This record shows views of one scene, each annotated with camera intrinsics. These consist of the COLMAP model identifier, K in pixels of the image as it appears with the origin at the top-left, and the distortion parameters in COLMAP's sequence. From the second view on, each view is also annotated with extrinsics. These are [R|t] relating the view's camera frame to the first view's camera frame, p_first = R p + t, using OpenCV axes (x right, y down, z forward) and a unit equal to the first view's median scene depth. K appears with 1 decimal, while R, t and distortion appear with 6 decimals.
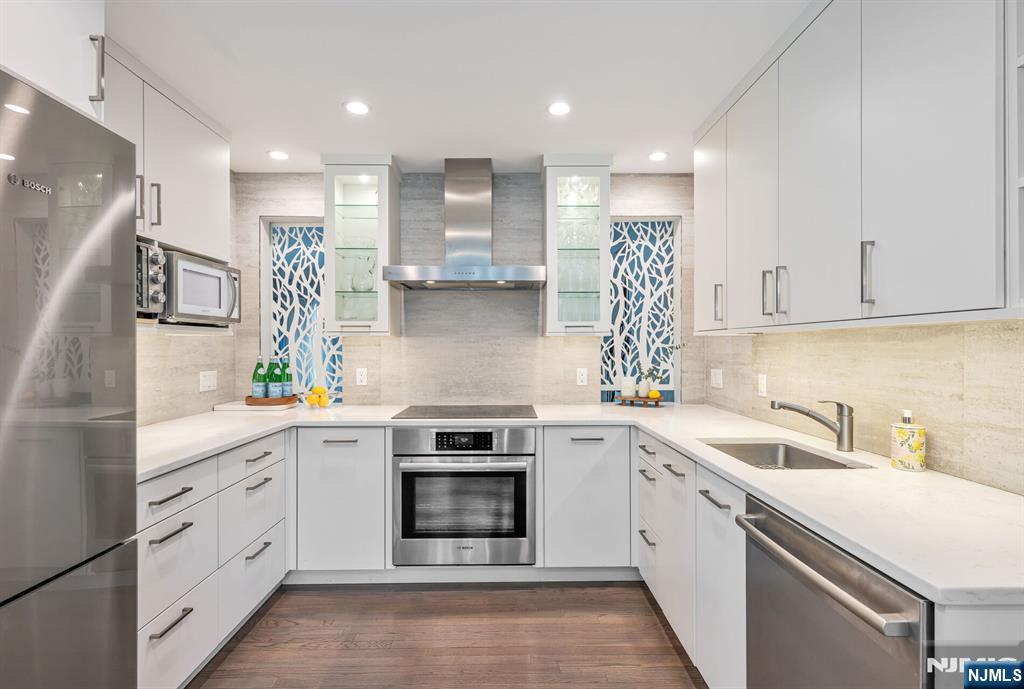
lens RADIAL K [[451.9, 0, 514.7], [0, 451.9, 345.5], [0, 0, 1]] dist [-0.000845, 0.000184]
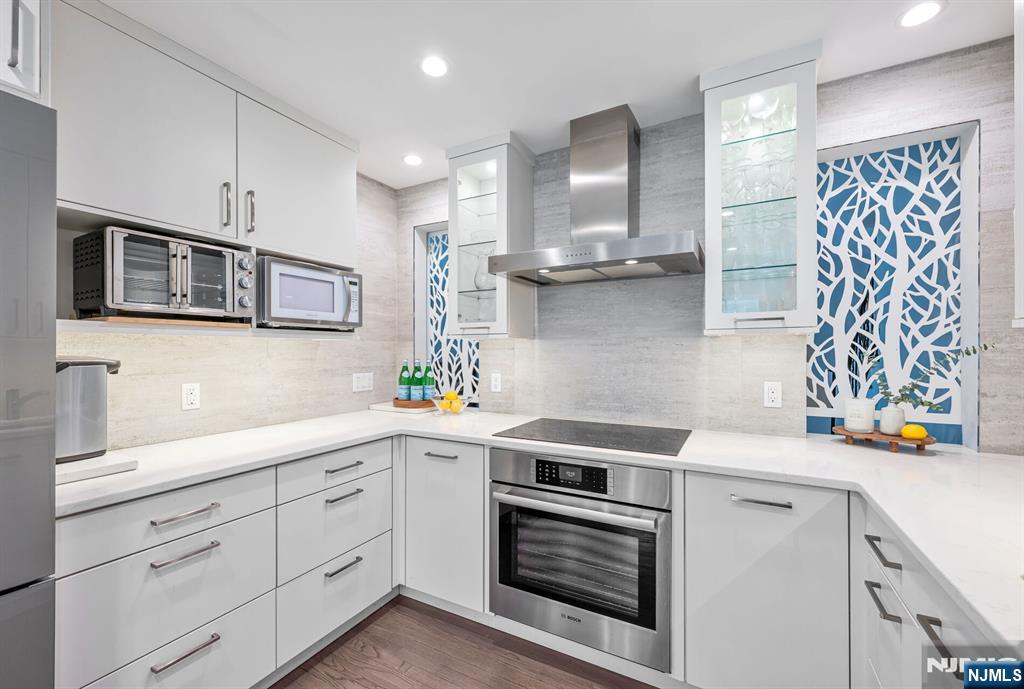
lens RADIAL K [[415.2, 0, 511.1], [0, 415.2, 350.5], [0, 0, 1]] dist [0.000771, 0.000164]
pose [[0.880389, -0.000233, -0.474252, 0.098718], [0.001291, 0.999997, 0.001905, 0.001061], [0.474250, -0.002289, 0.880387, 0.261506]]
